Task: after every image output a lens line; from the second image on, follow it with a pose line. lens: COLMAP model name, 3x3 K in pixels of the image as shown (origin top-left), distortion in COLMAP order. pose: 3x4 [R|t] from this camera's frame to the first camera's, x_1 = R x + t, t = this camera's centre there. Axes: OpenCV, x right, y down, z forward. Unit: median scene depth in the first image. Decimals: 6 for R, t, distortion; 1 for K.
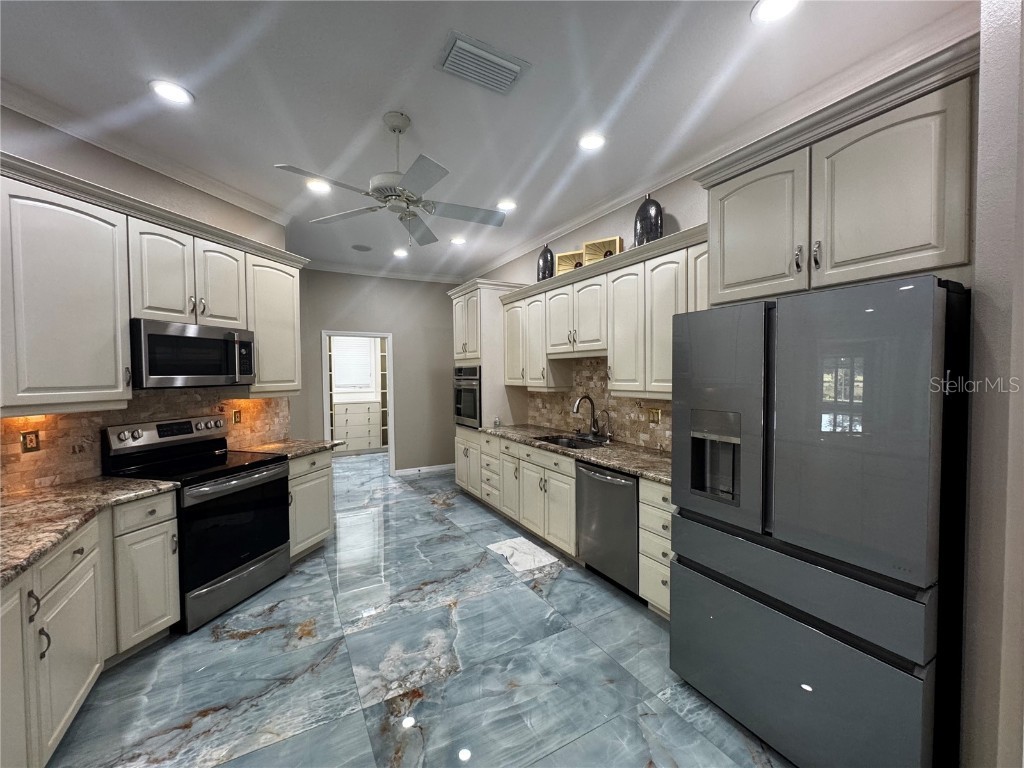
lens RADIAL K [[410.1, 0, 512.9], [0, 410.1, 384.7], [0, 0, 1]] dist [-0.003846, 0.000521]
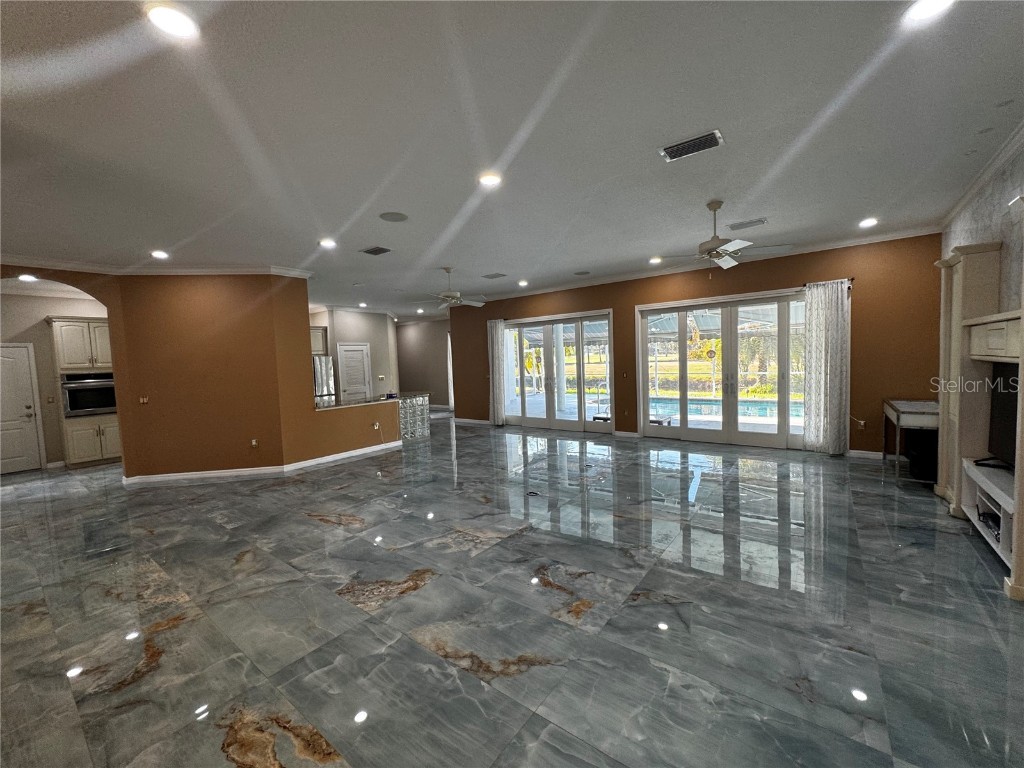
lens RADIAL K [[410.1, 0, 512.9], [0, 410.1, 384.7], [0, 0, 1]] dist [-0.003846, 0.000521]
pose [[-0.385788, -0.037421, 0.921828, -3.337066], [0.067704, 0.995335, 0.068740, -0.004724], [-0.920100, 0.088931, -0.381455, 0.335775]]
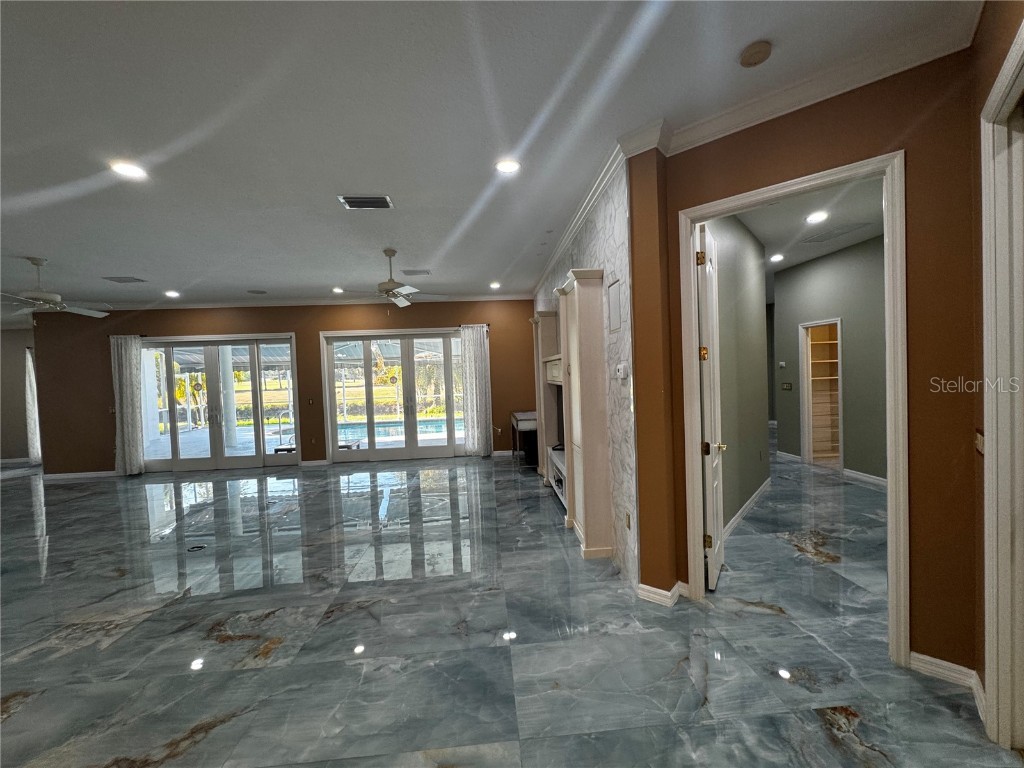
lens RADIAL K [[410.1, 0, 512.9], [0, 410.1, 384.7], [0, 0, 1]] dist [-0.003846, 0.000521]
pose [[-0.900991, 0.027154, 0.432987, -3.423000], [0.055992, 0.996970, 0.053989, -0.009391], [-0.430209, 0.072887, -0.899782, 0.407122]]
